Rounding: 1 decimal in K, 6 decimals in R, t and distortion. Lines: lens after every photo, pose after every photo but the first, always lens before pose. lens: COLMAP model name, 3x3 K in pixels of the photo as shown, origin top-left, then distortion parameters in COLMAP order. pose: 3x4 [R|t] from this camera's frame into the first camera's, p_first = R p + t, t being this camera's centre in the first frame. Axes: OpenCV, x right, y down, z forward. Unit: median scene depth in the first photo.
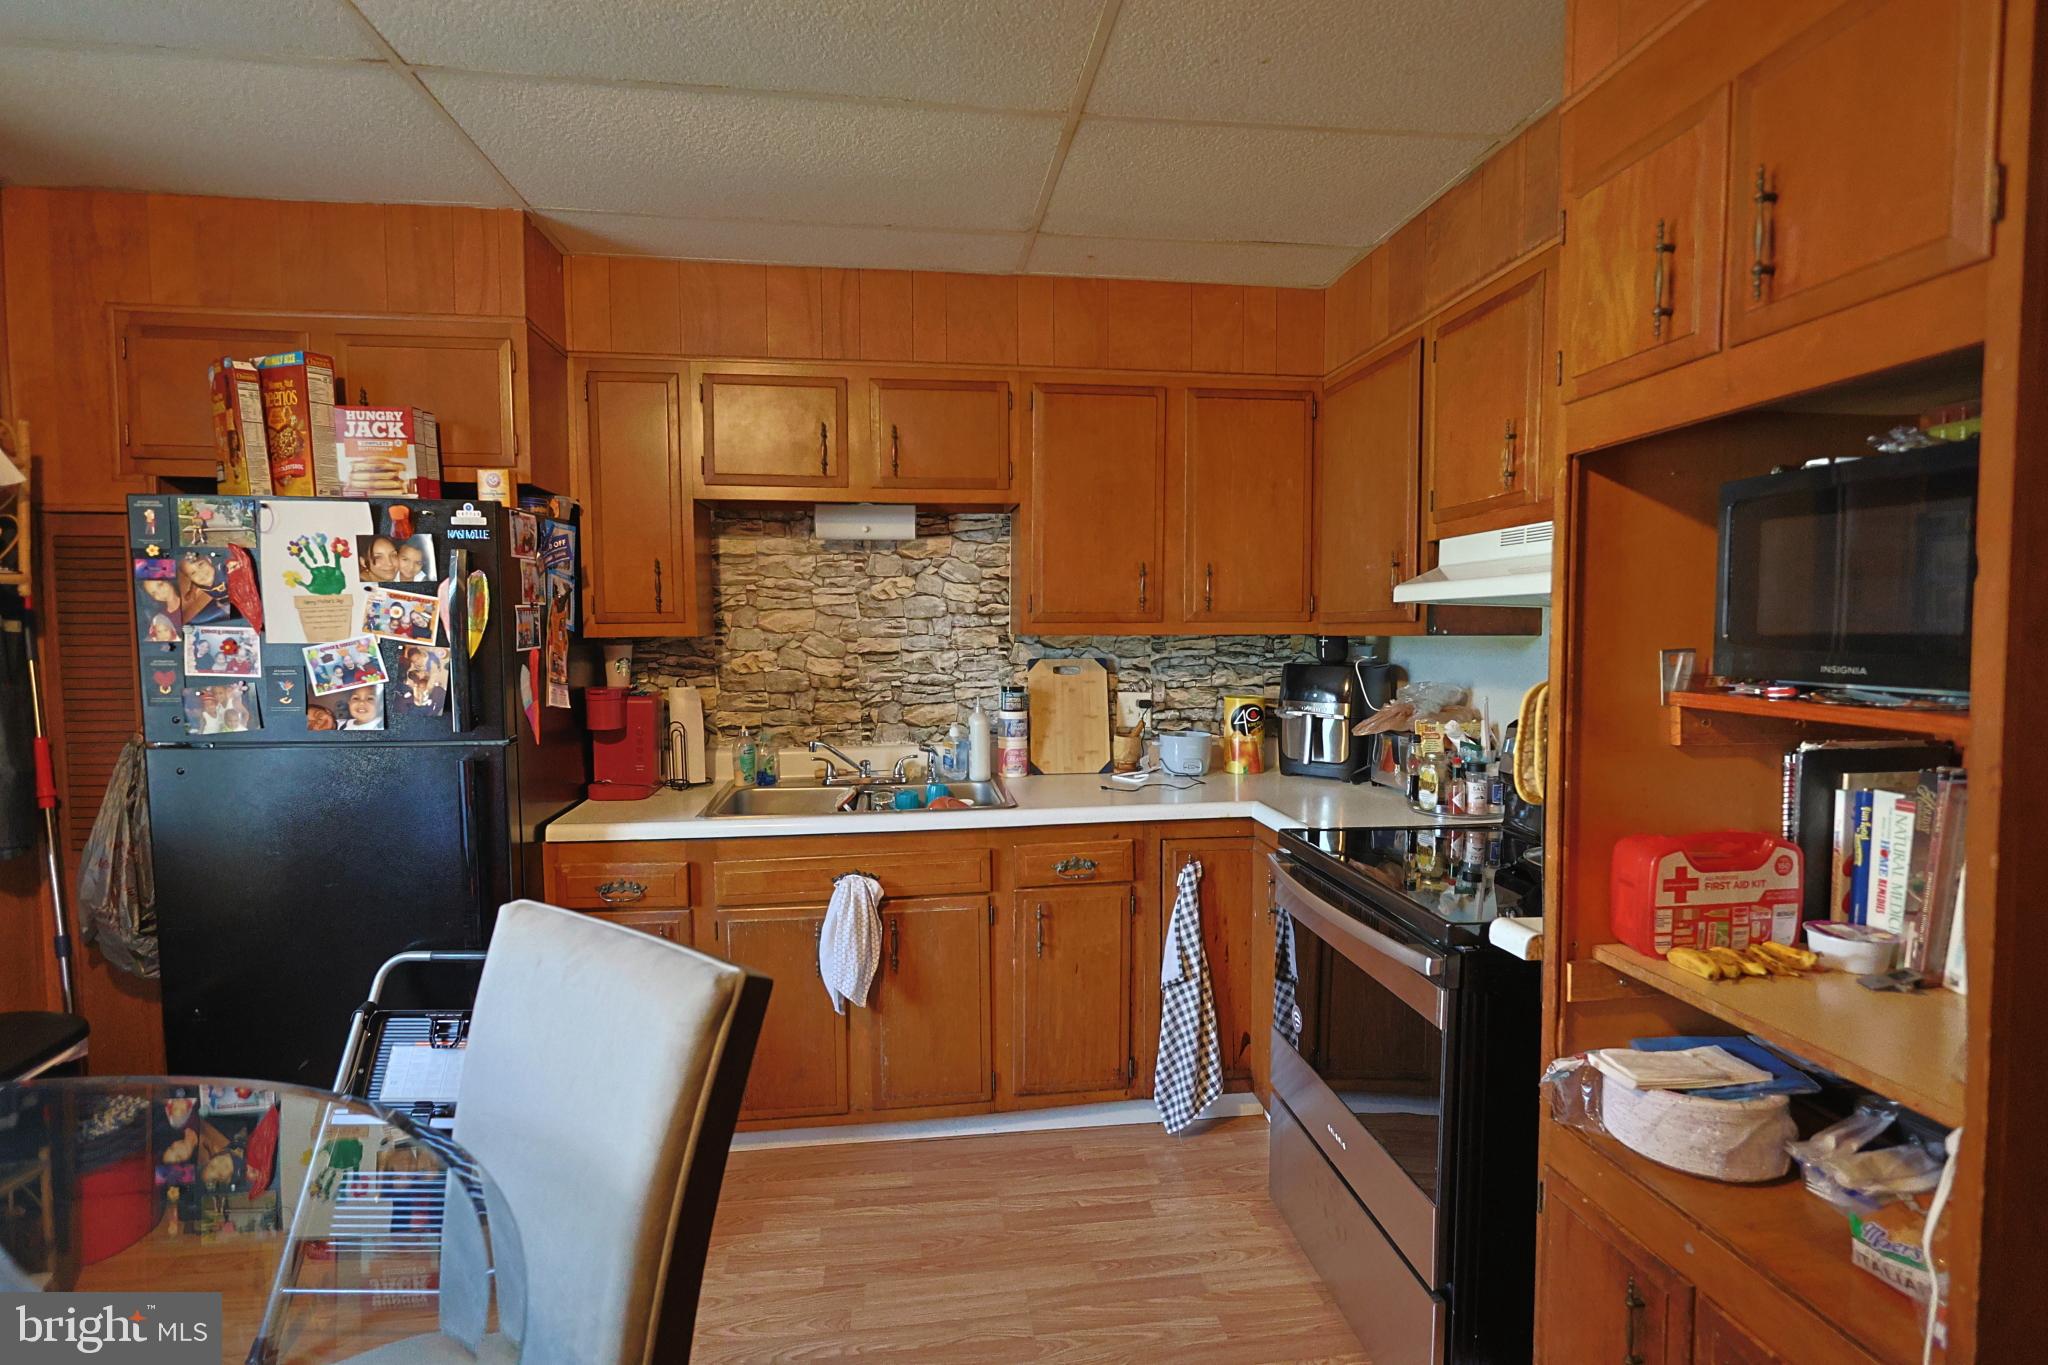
lens RADIAL K [[985.5, 0, 1032.9], [0, 985.5, 682.6], [0, 0, 1]] dist [-0.005558, 0.000110]
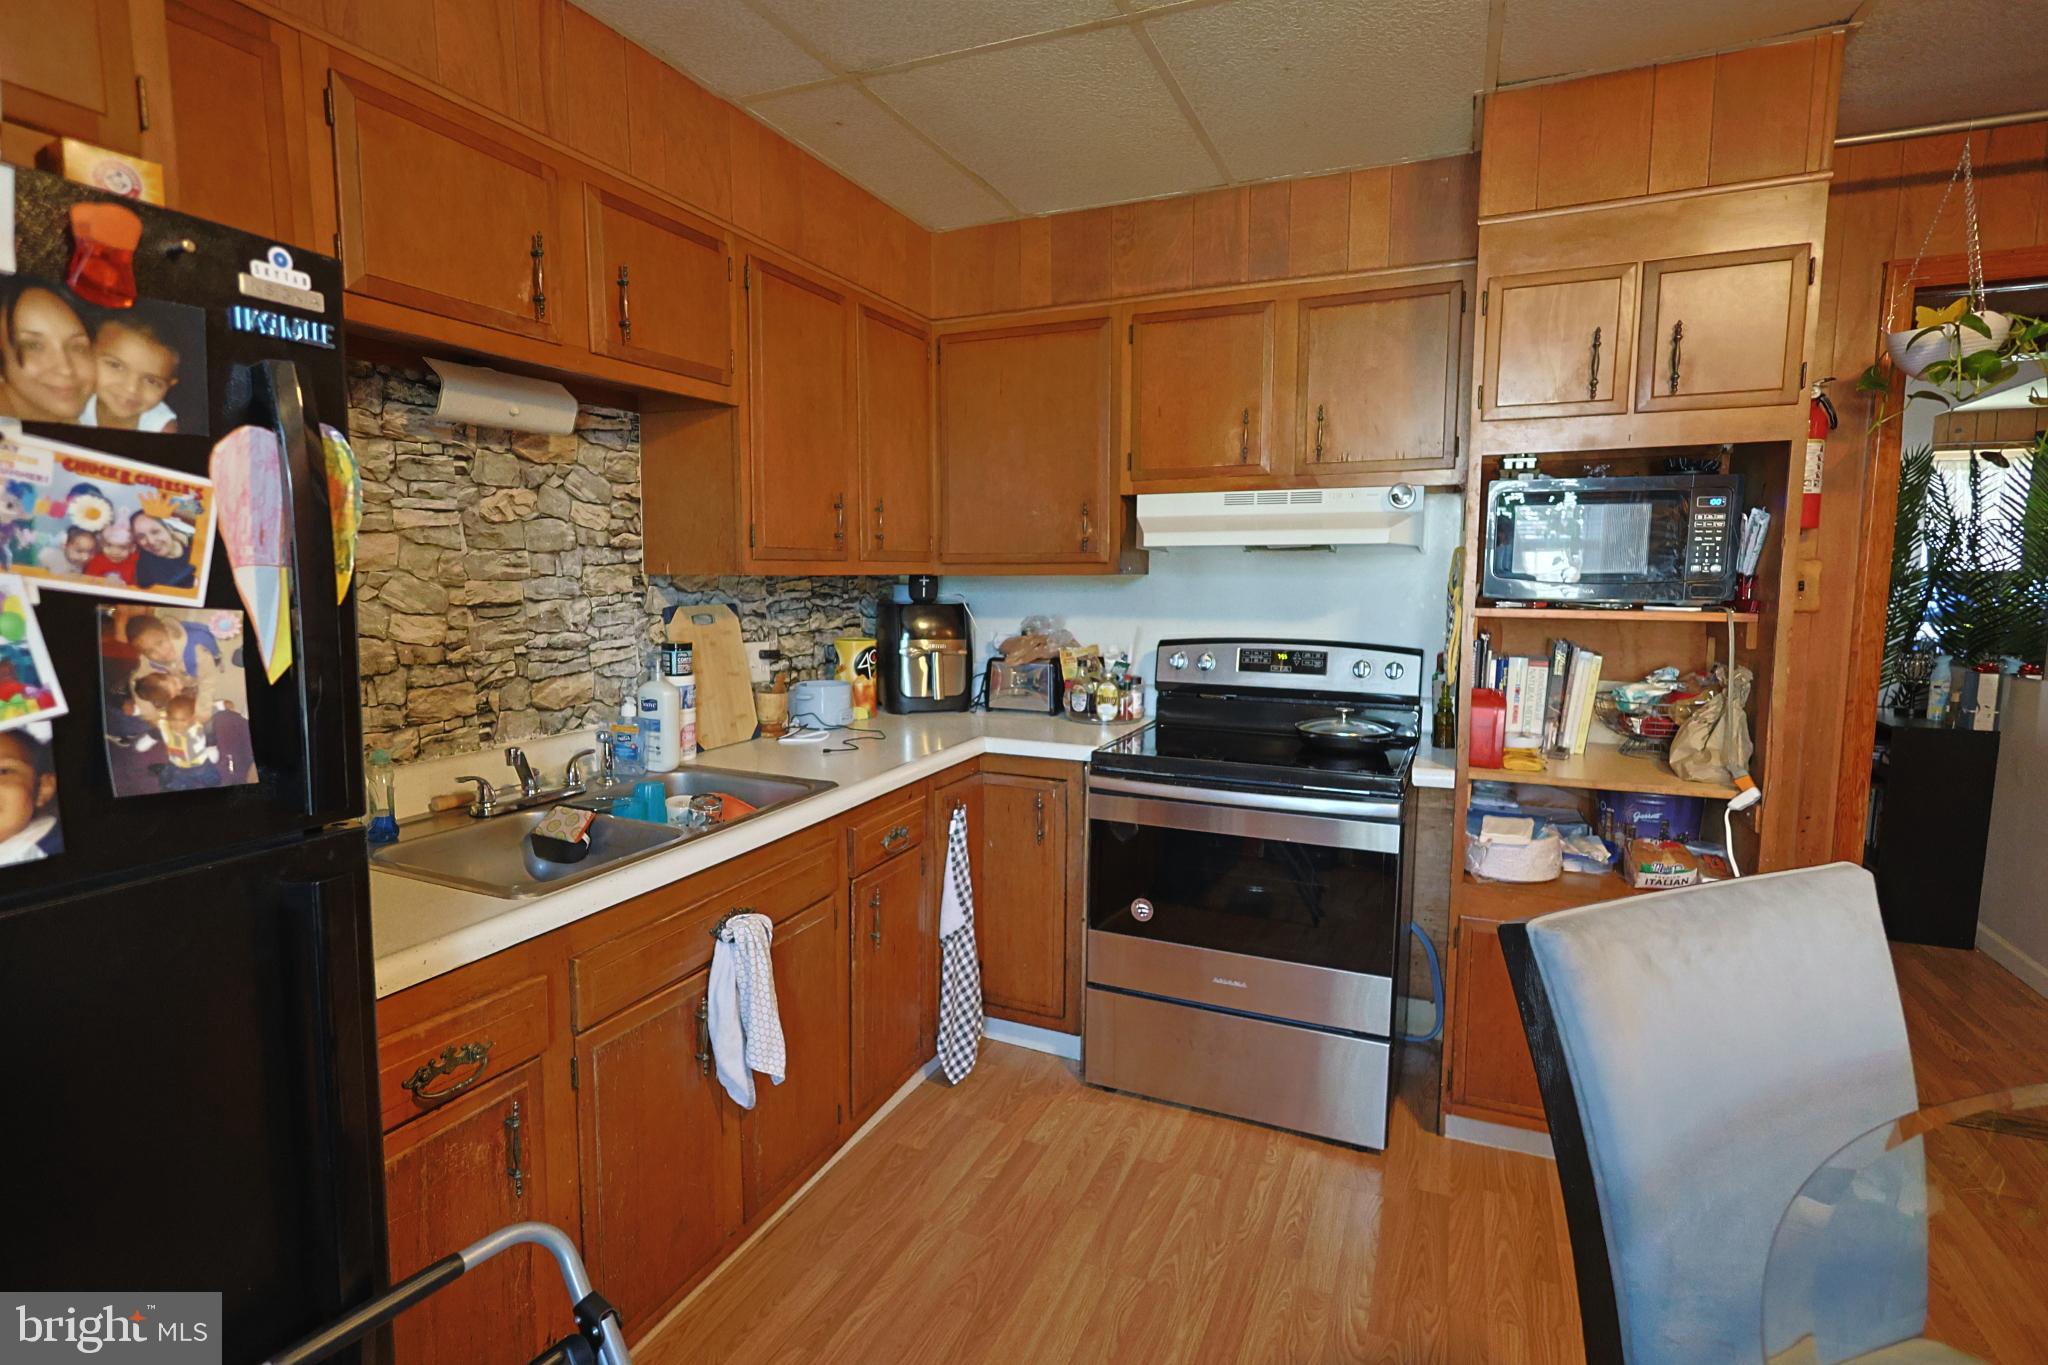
lens RADIAL K [[985.5, 0, 1021.8], [0, 985.5, 681.6], [0, 0, 1]] dist [-0.005558, 0.000110]
pose [[0.522150, -0.094395, 0.847614, -0.530749], [0.044999, 0.995521, 0.083146, -0.017791], [-0.851666, -0.005273, 0.524059, 0.365770]]
